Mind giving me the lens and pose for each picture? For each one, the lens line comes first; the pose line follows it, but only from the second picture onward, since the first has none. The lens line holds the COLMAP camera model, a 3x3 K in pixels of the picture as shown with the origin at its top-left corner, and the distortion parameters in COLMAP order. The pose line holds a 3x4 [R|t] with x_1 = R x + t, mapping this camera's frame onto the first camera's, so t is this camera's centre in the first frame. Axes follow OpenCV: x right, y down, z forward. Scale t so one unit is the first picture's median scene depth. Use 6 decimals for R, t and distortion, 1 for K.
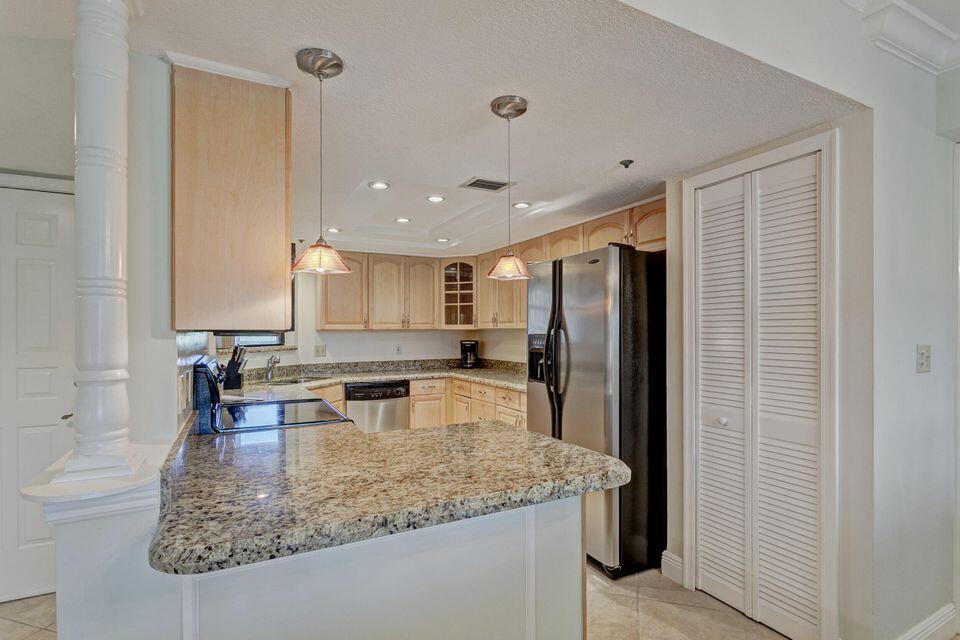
lens RADIAL K [[480.3, 0, 480.0], [0, 480.3, 320.0], [0, 0, 1]] dist [-0.000323, 0.000825]
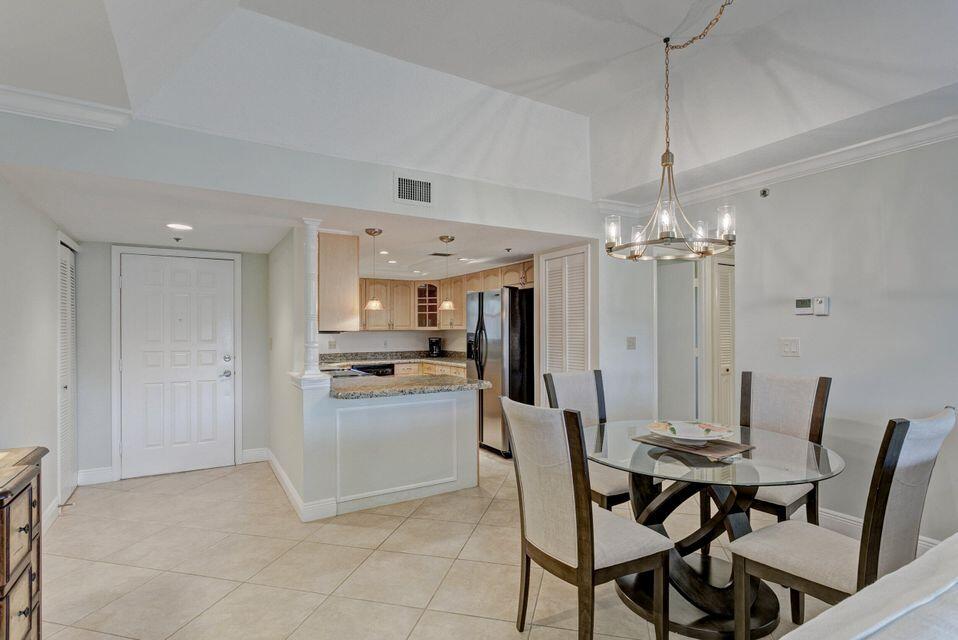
lens RADIAL K [[479.3, 0, 479.0], [0, 479.3, 320.0], [0, 0, 1]] dist [-0.000323, 0.000825]
pose [[0.998210, 0.000154, 0.059805, 0.027103], [-0.000179, 1.000000, 0.000401, -0.012309], [-0.059805, -0.000411, 0.998210, -0.497189]]
